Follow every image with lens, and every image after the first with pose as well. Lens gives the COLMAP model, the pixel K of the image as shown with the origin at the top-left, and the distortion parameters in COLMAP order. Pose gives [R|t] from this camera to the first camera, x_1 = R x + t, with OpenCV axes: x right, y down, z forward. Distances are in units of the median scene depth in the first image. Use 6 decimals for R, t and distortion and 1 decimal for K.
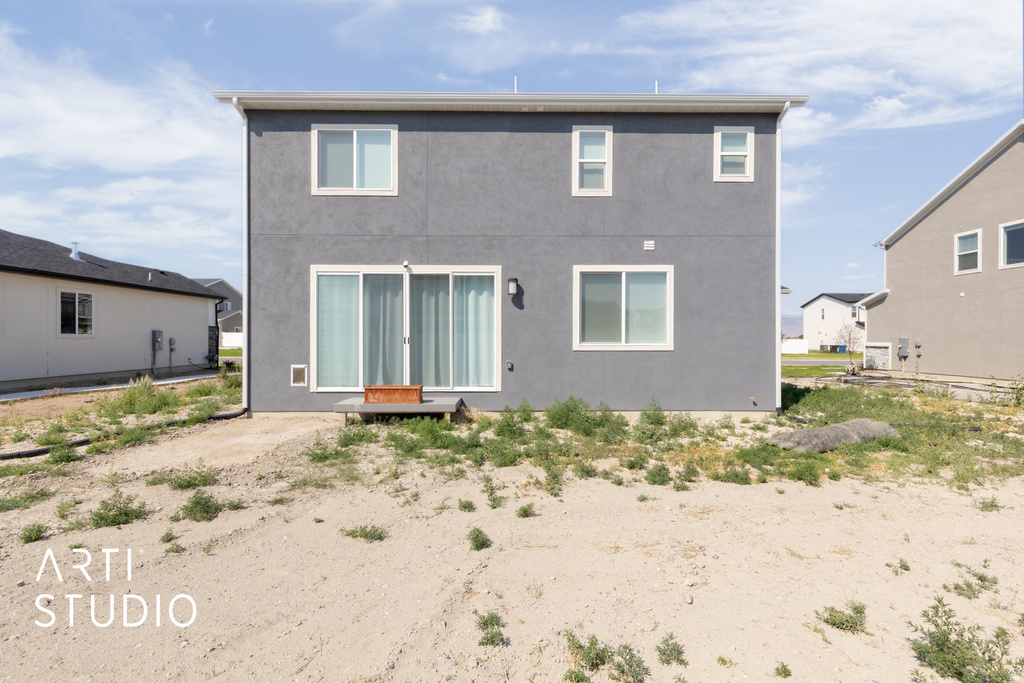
lens RADIAL K [[456.8, 0, 509.5], [0, 456.8, 344.2], [0, 0, 1]] dist [0.007882, -0.000137]
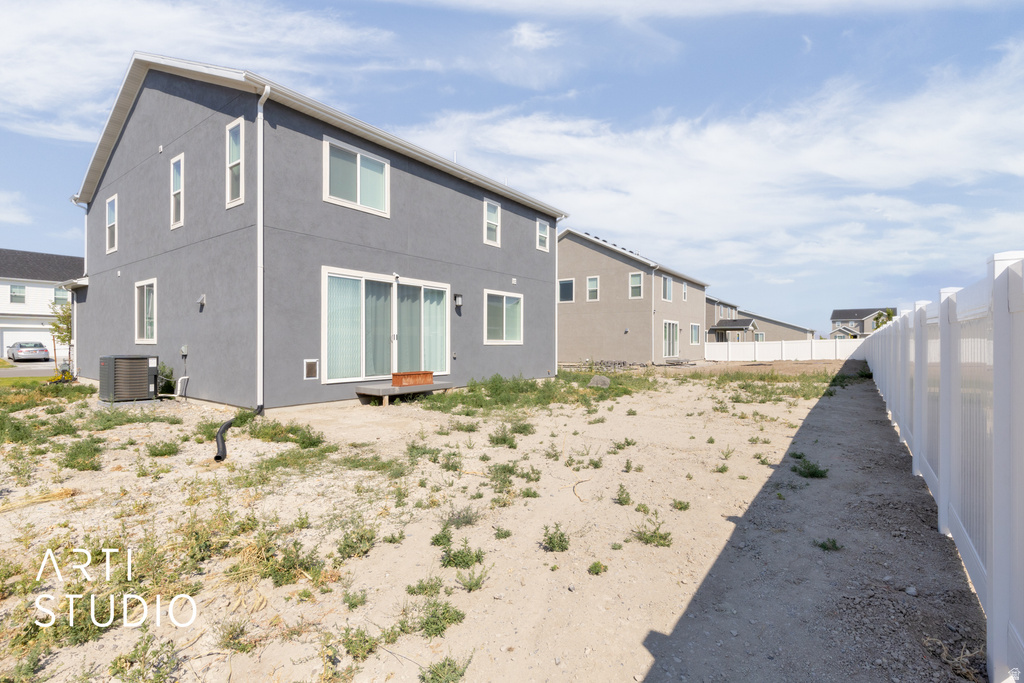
lens RADIAL K [[456.8, 0, 519.5], [0, 456.8, 344.3], [0, 0, 1]] dist [0.007882, -0.000137]
pose [[0.605990, -0.002080, 0.795469, -1.003484], [-0.002798, 0.999985, 0.004747, 0.004478], [-0.795467, -0.005102, 0.605975, -0.017732]]
